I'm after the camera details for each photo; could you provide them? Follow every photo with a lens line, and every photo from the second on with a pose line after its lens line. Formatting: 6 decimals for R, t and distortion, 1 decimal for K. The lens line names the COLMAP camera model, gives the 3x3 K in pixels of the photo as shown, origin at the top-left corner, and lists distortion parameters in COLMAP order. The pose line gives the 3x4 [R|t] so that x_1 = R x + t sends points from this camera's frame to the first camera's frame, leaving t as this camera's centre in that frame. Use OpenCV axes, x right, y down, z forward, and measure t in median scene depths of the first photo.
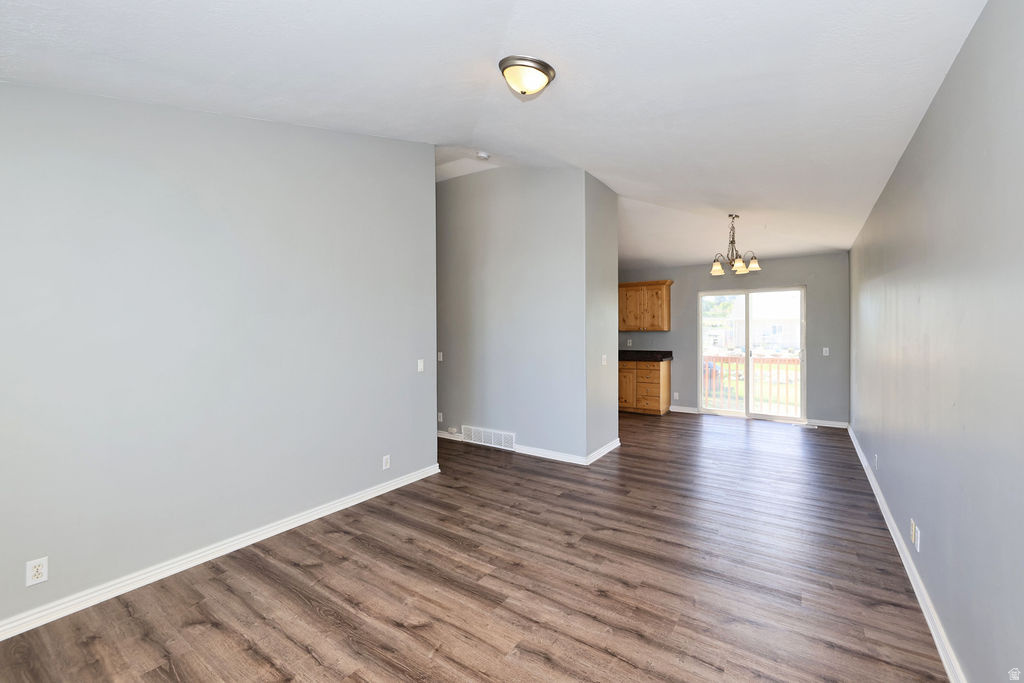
lens RADIAL K [[430.2, 0, 515.9], [0, 430.2, 337.5], [0, 0, 1]] dist [-0.003898, -0.000239]
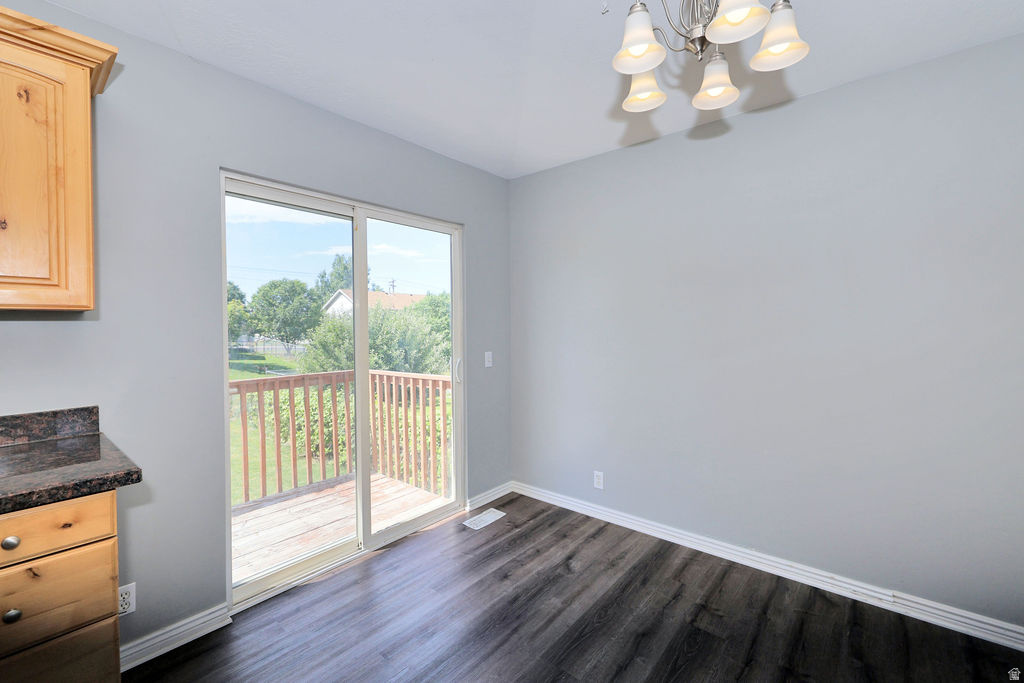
lens RADIAL K [[430.2, 0, 516.2], [0, 430.2, 335.2], [0, 0, 1]] dist [-0.003898, -0.000239]
pose [[0.092810, -0.019152, 0.995500, 0.172157], [0.019102, 0.999665, 0.017452, -0.004697], [-0.995501, 0.017396, 0.093145, 0.779799]]
